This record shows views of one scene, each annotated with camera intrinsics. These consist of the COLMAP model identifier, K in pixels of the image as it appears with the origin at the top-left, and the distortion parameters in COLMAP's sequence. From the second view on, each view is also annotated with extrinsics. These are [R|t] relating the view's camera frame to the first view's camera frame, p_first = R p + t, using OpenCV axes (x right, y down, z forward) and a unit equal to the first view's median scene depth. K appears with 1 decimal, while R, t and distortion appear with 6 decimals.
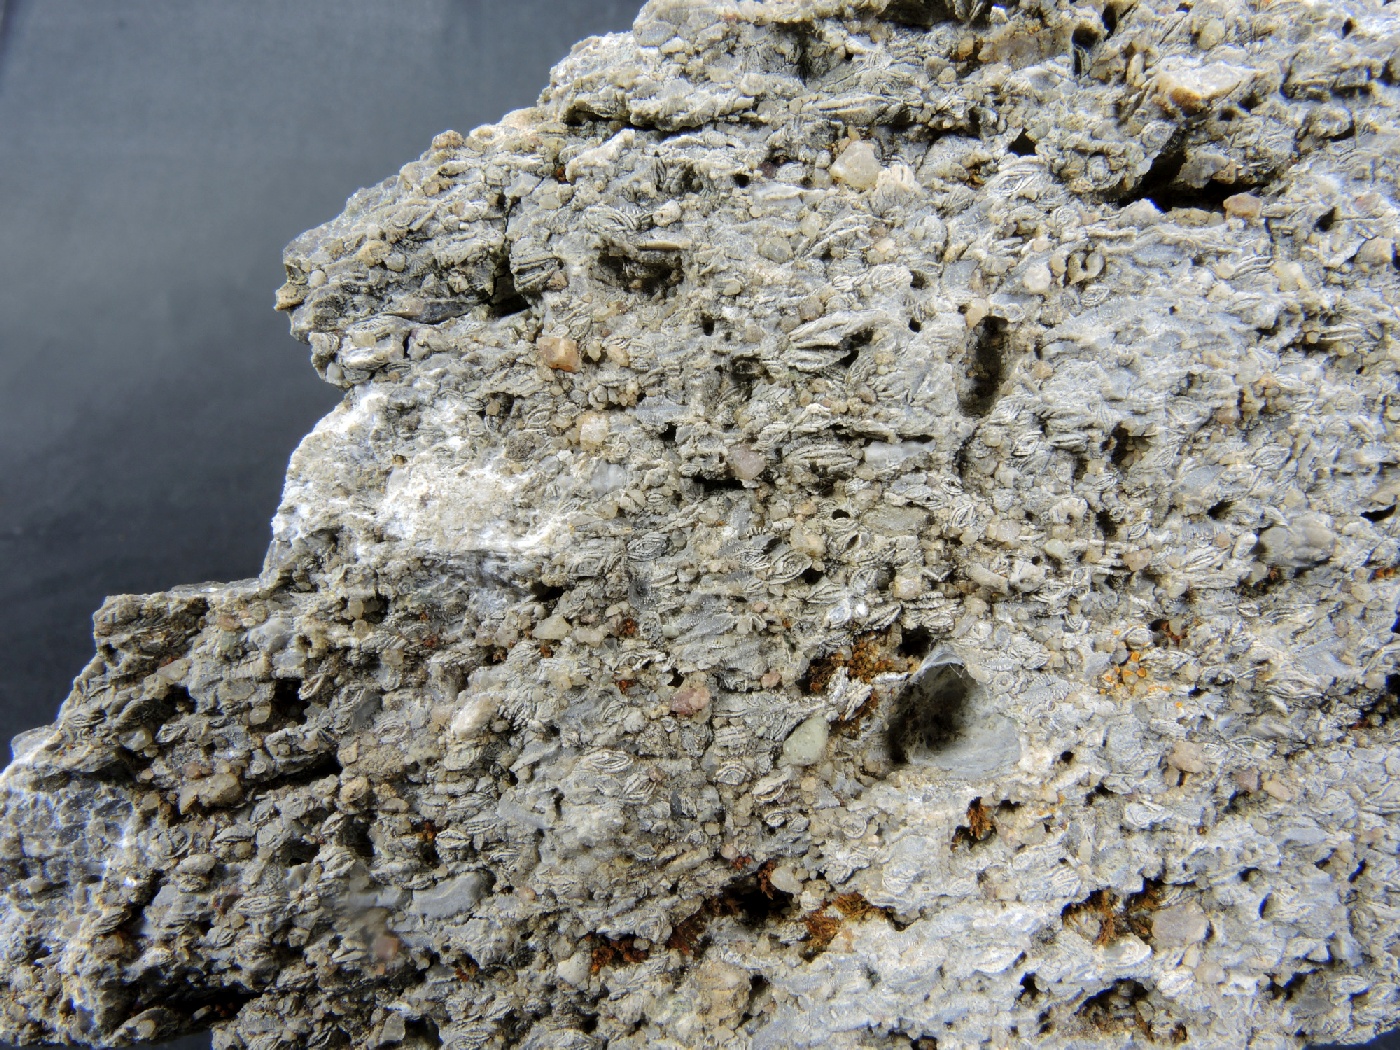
lens RADIAL K [[1145.4, 0, 700.0], [0, 1145.4, 525.0], [0, 0, 1]] dist [-0.074031, -0.032499]
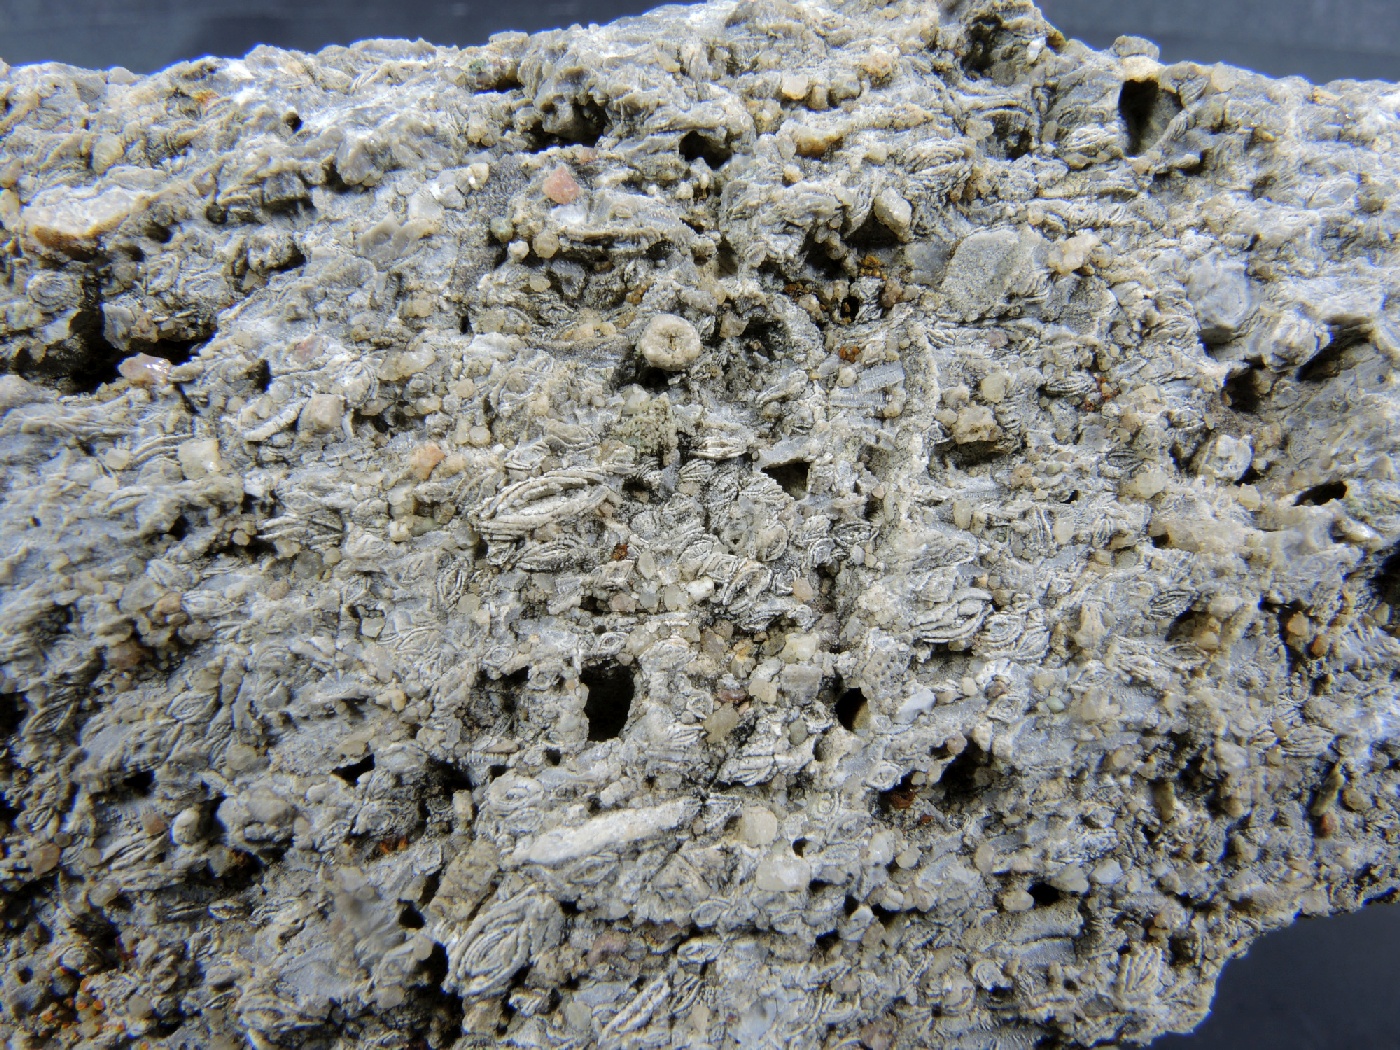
lens RADIAL K [[1145.4, 0, 700.0], [0, 1145.4, 525.0], [0, 0, 1]] dist [-0.074031, -0.032499]
pose [[0.984069, -0.079168, 0.159187, 0.708342], [0.098616, 0.988078, -0.118227, -0.056176], [-0.147929, 0.132042, 0.980144, 0.213732]]
